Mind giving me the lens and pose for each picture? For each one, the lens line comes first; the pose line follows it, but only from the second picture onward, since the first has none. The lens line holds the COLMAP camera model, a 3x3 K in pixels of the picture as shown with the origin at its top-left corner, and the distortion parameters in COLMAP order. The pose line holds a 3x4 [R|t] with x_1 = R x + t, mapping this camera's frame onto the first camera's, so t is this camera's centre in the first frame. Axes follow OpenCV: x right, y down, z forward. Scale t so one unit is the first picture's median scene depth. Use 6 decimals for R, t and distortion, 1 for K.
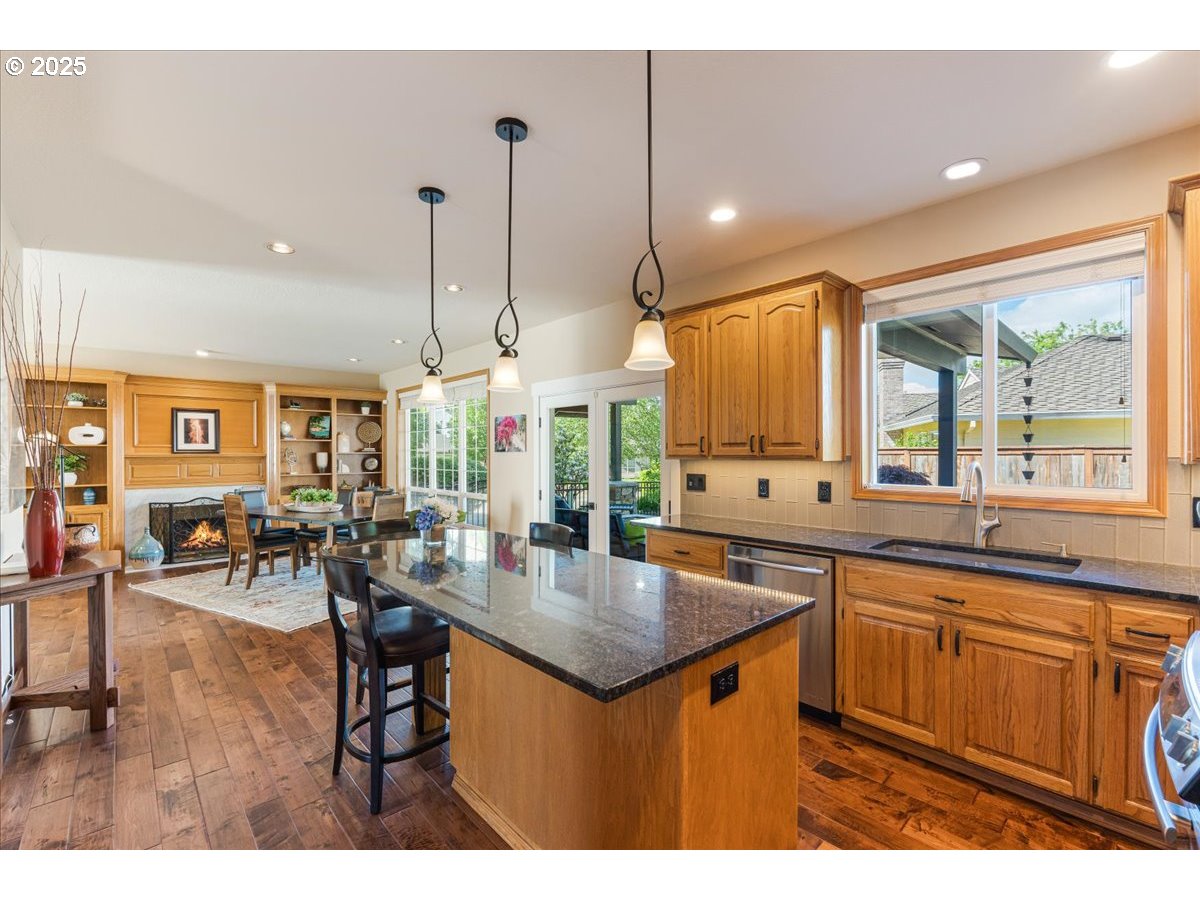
lens RADIAL K [[520.6, 0, 603.7], [0, 520.6, 452.9], [0, 0, 1]] dist [0.001486, 0.000569]
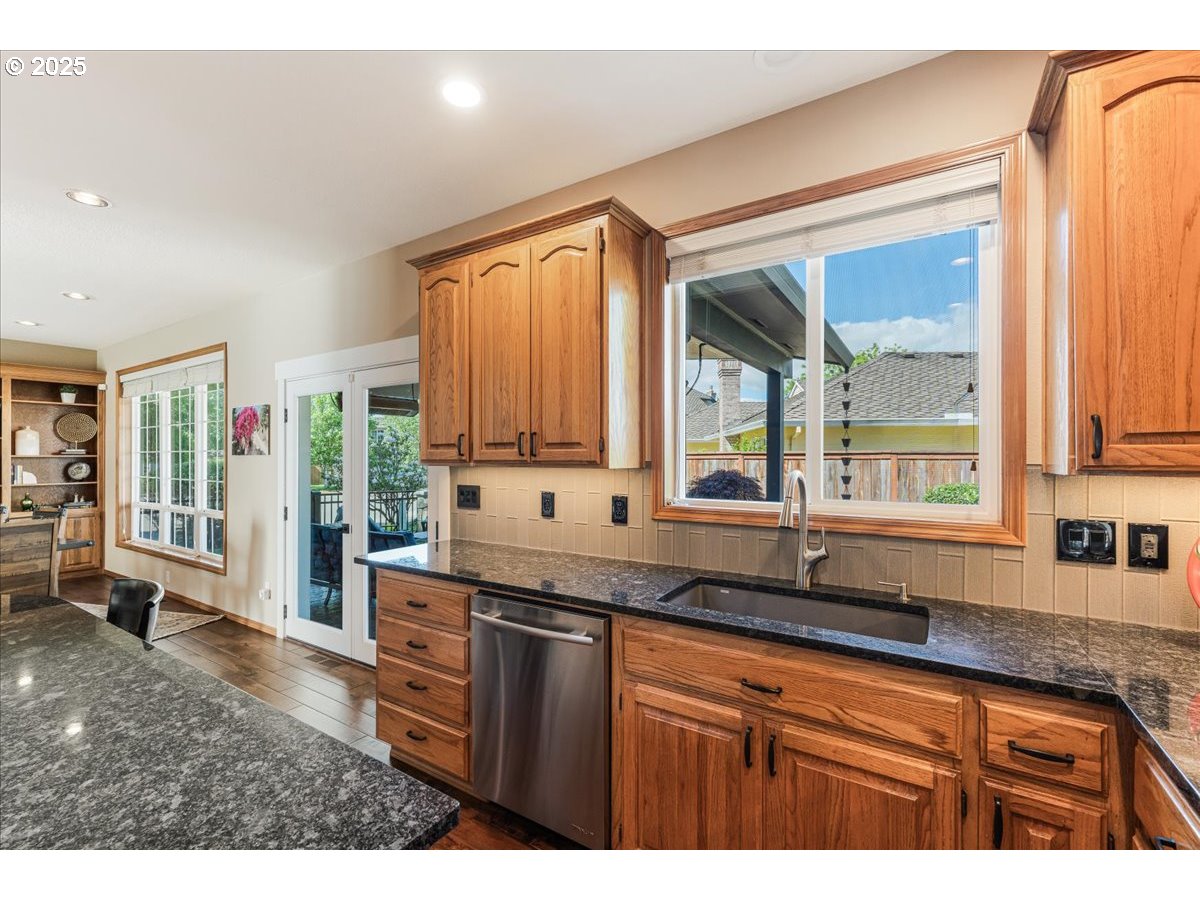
lens RADIAL K [[520.6, 0, 596.0], [0, 520.6, 454.5], [0, 0, 1]] dist [0.001486, 0.000569]
pose [[0.970349, 0.003400, 0.241683, 0.144187], [-0.002180, 0.999983, -0.005315, 0.000104], [-0.241697, 0.004631, 0.970341, 0.198102]]
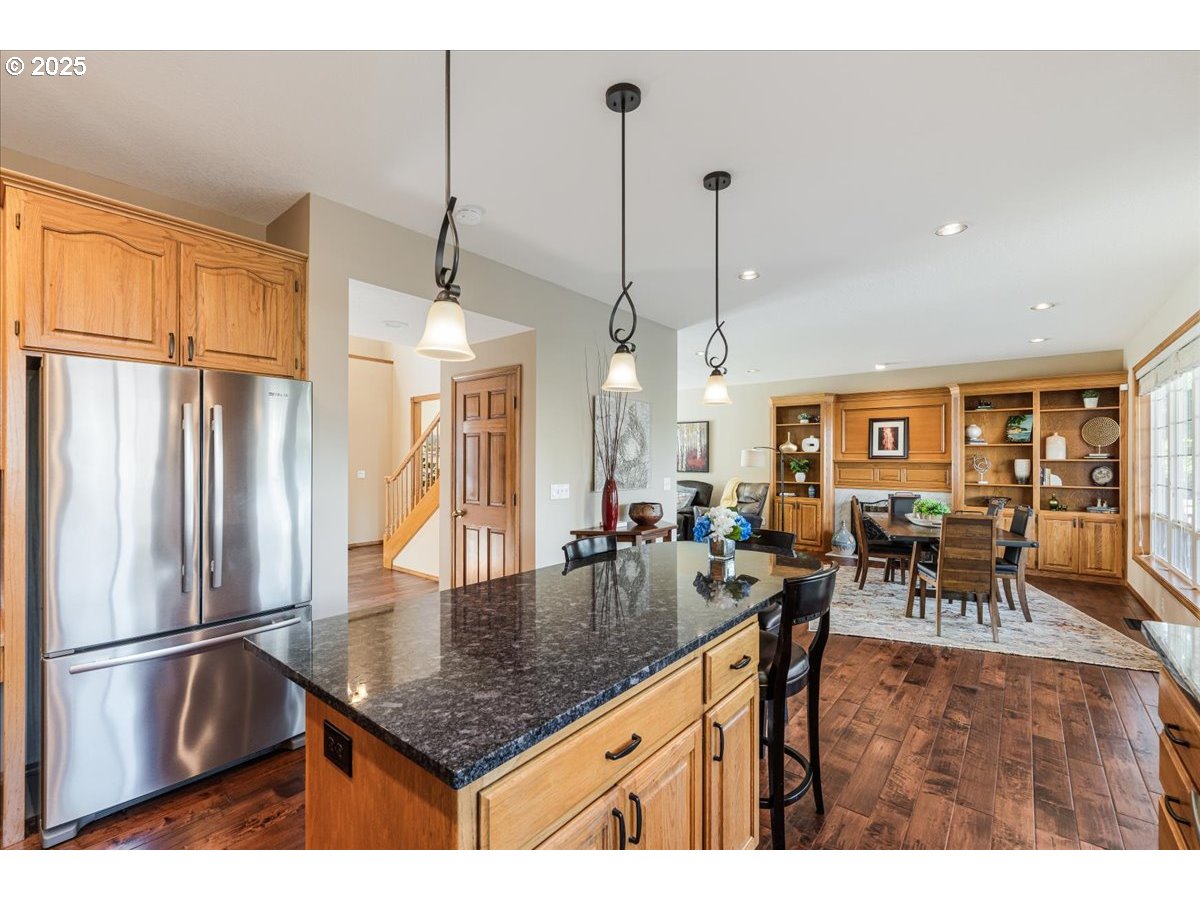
lens RADIAL K [[520.6, 0, 597.7], [0, 520.6, 455.6], [0, 0, 1]] dist [0.001486, 0.000569]
pose [[0.135850, -0.000457, -0.990729, 0.308159], [-0.006683, 0.999977, -0.001377, -0.001779], [0.990707, 0.006809, 0.135844, 0.367835]]
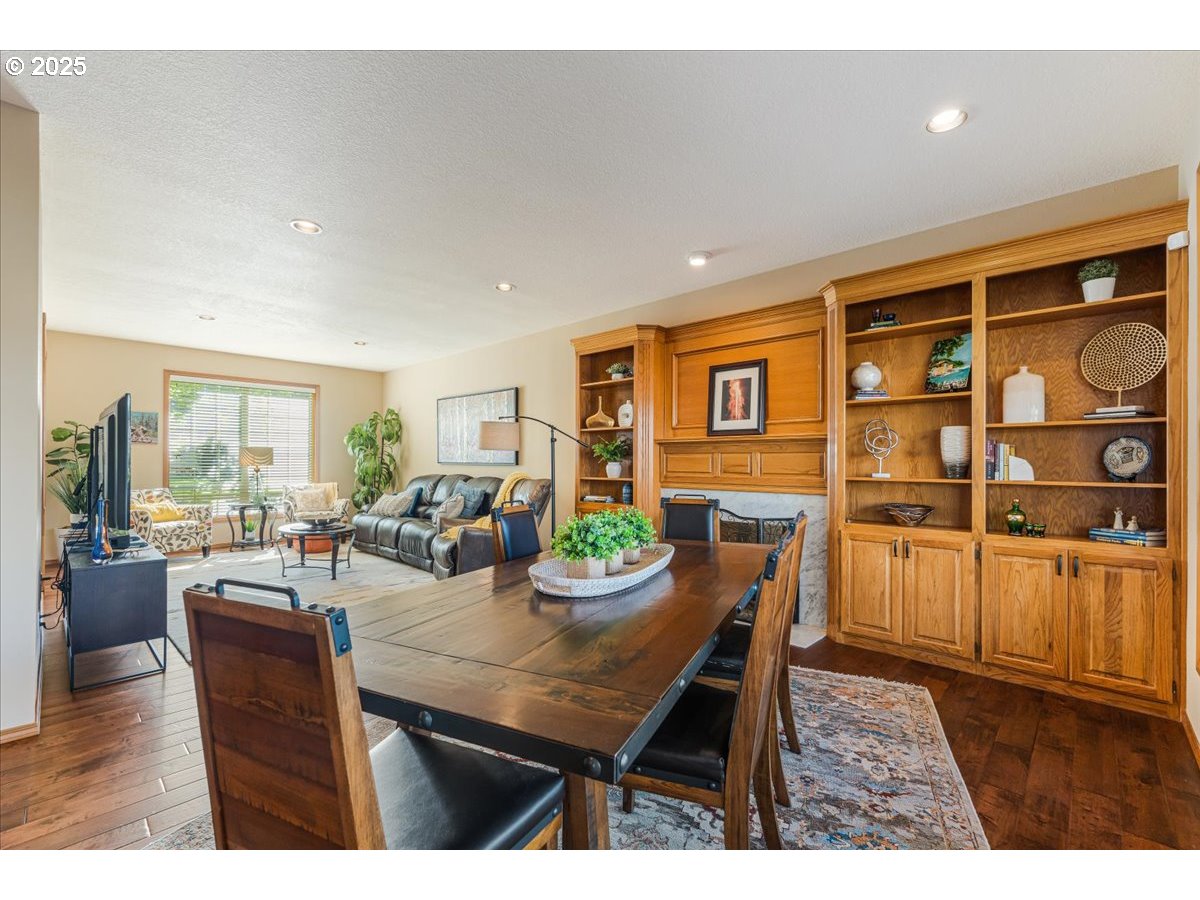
lens RADIAL K [[520.6, 0, 599.0], [0, 520.6, 459.8], [0, 0, 1]] dist [0.001486, 0.000569]
pose [[0.061370, 0.004342, -0.998106, -0.267292], [-0.001399, 0.999990, 0.004264, 0.038371], [0.998114, 0.001135, 0.061376, 1.168782]]
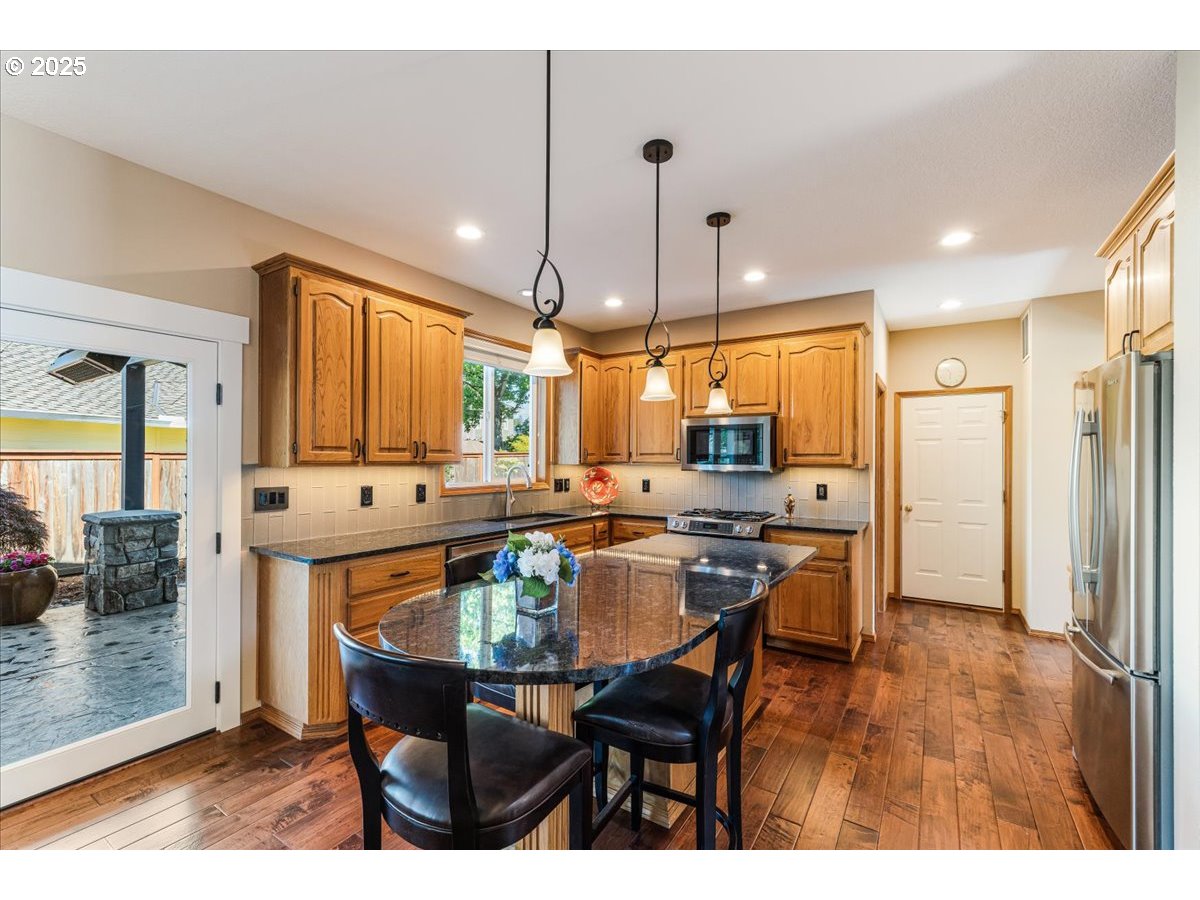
lens RADIAL K [[520.6, 0, 608.4], [0, 520.6, 452.0], [0, 0, 1]] dist [0.001486, 0.000569]
pose [[-0.257767, 0.014003, 0.966106, -0.523599], [-0.004539, 0.999866, -0.015704, 0.000690], [-0.966196, -0.008434, -0.257669, 0.608849]]
